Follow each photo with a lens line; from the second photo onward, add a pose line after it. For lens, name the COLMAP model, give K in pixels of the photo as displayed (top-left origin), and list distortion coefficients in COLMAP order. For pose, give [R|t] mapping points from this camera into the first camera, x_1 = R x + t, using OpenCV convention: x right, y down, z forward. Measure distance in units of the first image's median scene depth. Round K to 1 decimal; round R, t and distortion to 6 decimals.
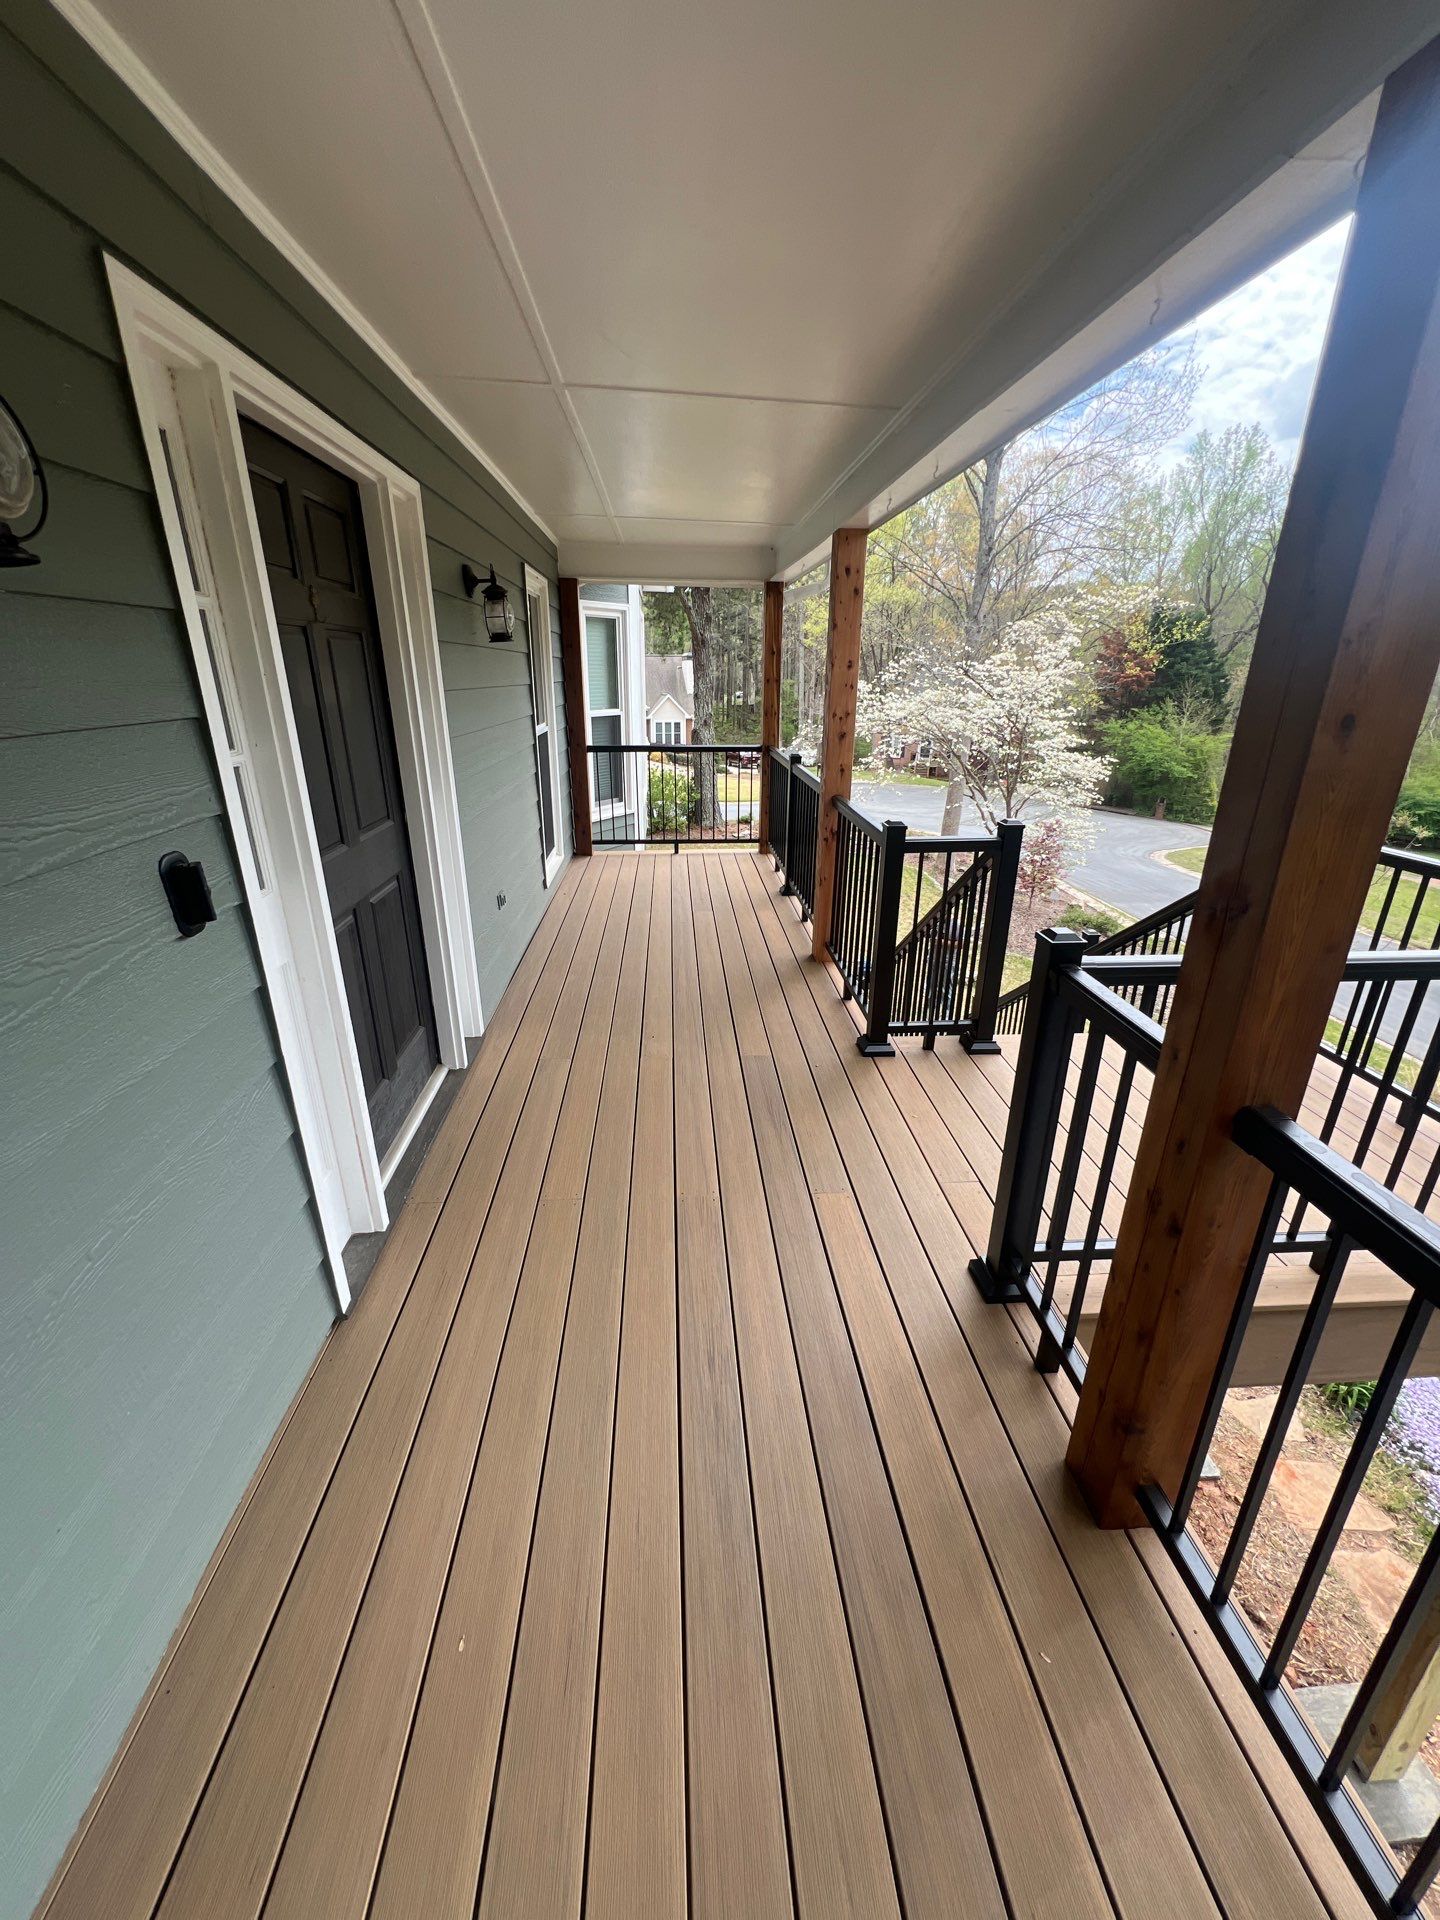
lens RADIAL K [[766.4, 0, 713.8], [0, 766.4, 958.1], [0, 0, 1]] dist [-0.002443, 0.000636]
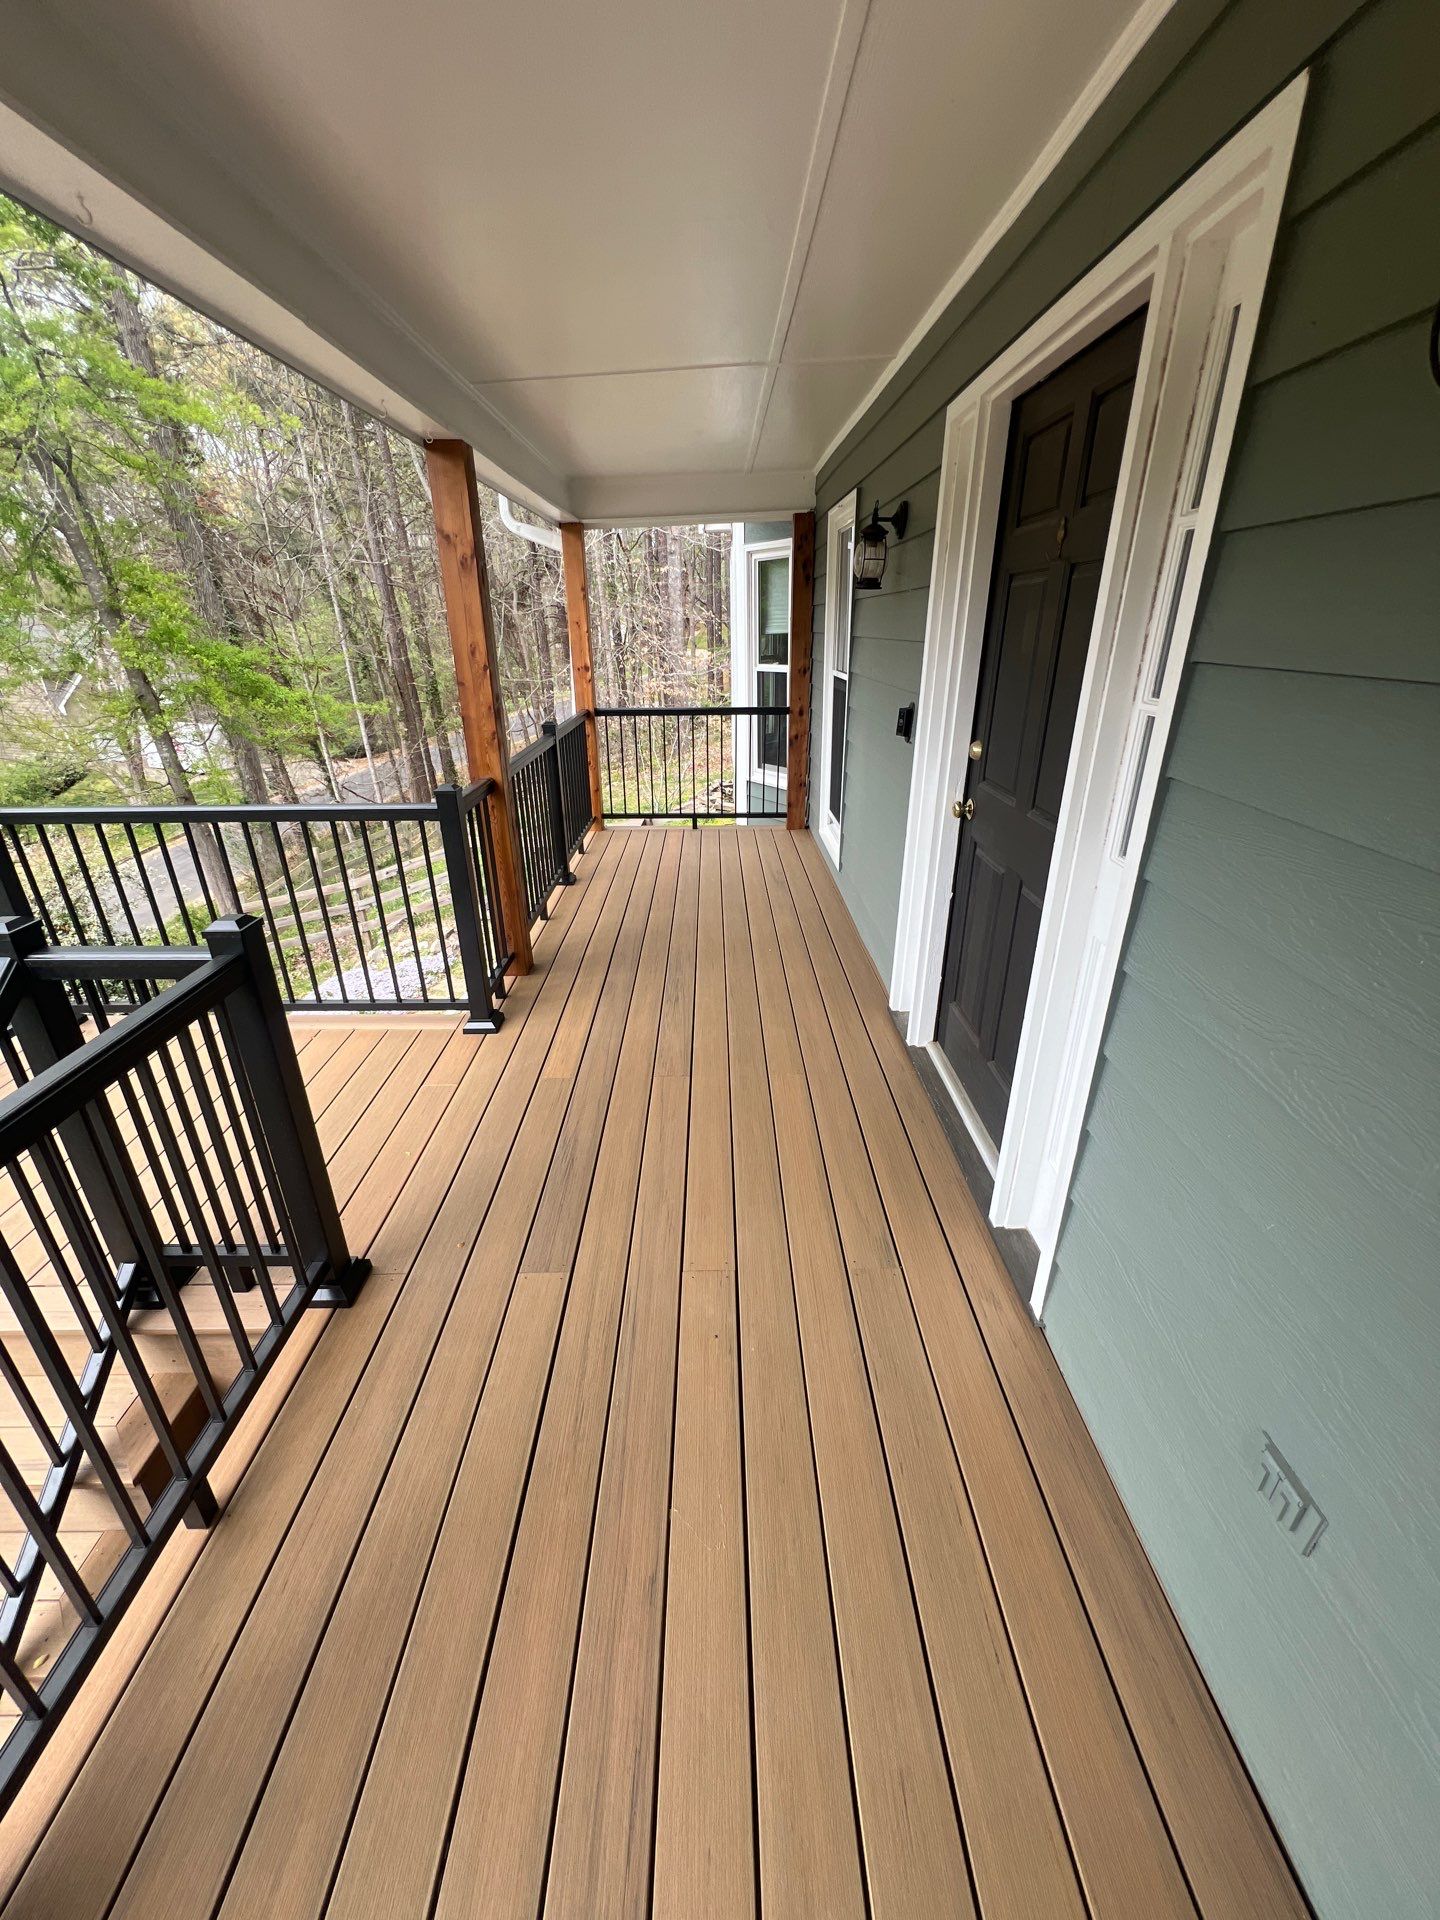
lens RADIAL K [[766.4, 0, 713.8], [0, 766.4, 958.1], [0, 0, 1]] dist [-0.002443, 0.000636]
pose [[-0.998521, -0.012955, 0.052802, -0.126322], [0.027735, 0.713943, 0.699654, -0.555302], [-0.046761, 0.700084, -0.712528, 1.463883]]
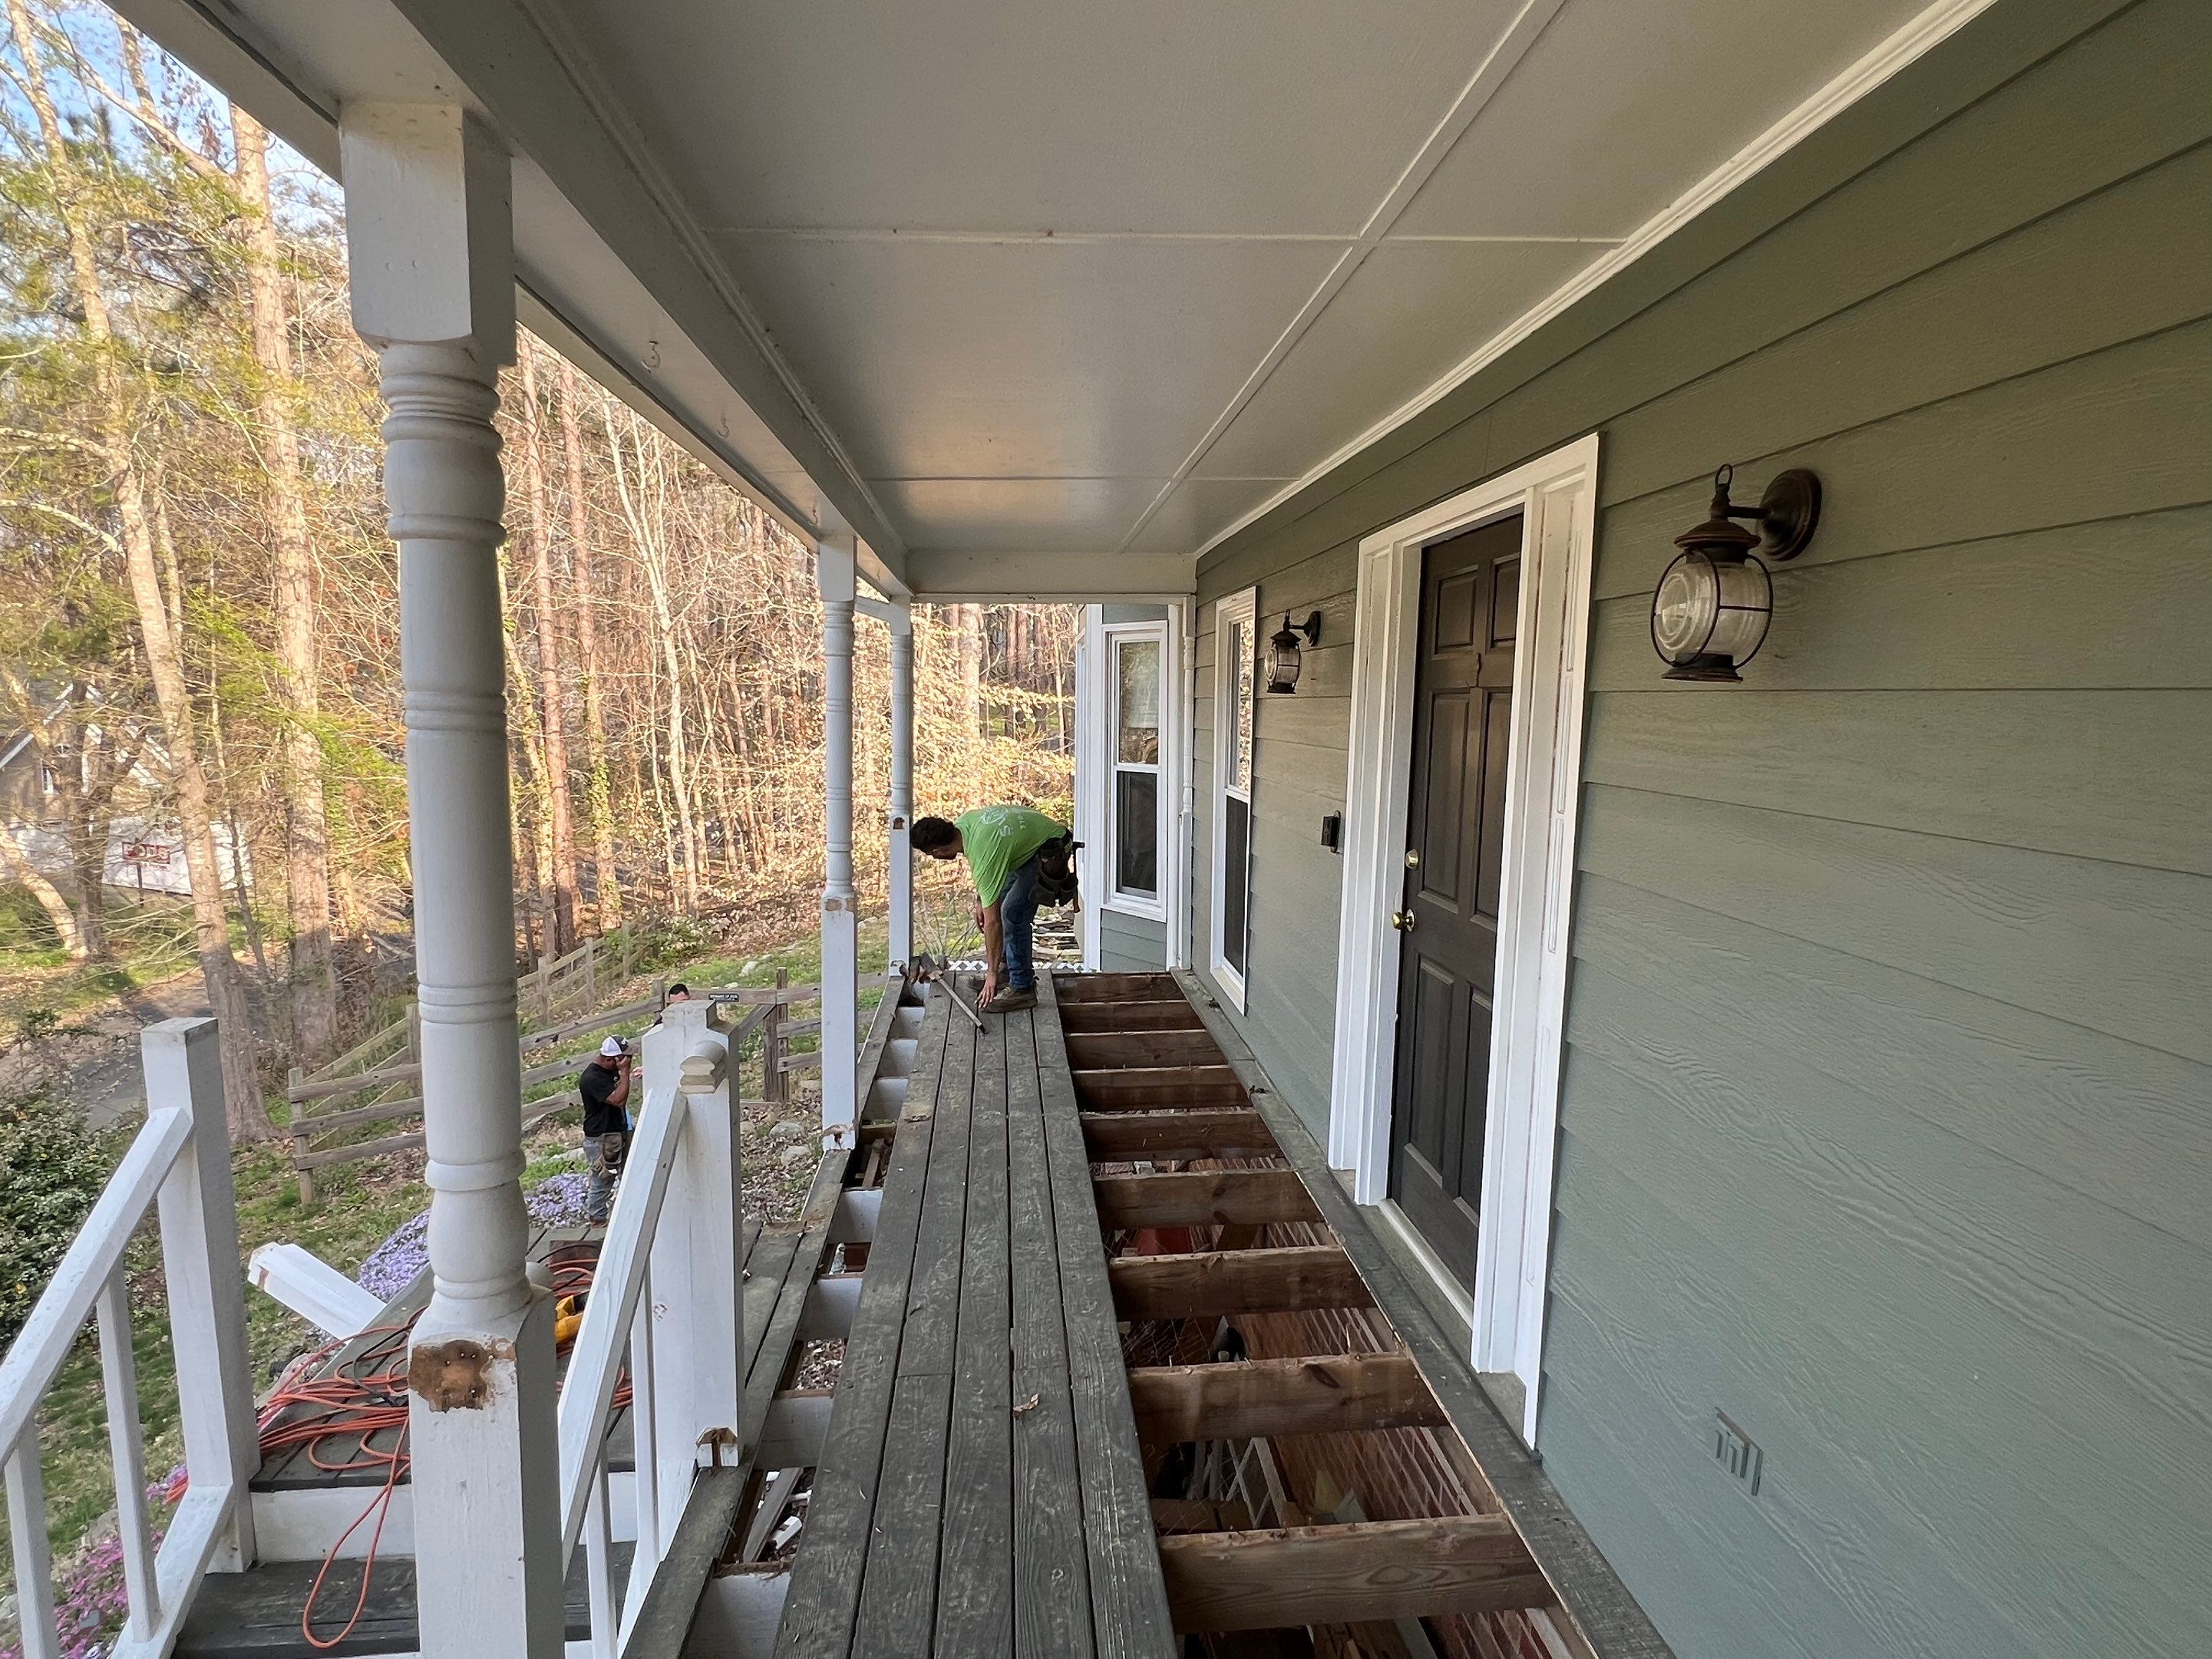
lens RADIAL K [[1194.1, 0, 1106.0], [0, 1194.1, 829.5], [0, 0, 1]] dist [-0.001242, 0.000775]
pose [[-0.999303, -0.023900, -0.028685, -0.052173], [-0.034259, 0.892379, 0.449984, -0.647551], [0.014843, 0.450653, -0.892576, 1.669678]]
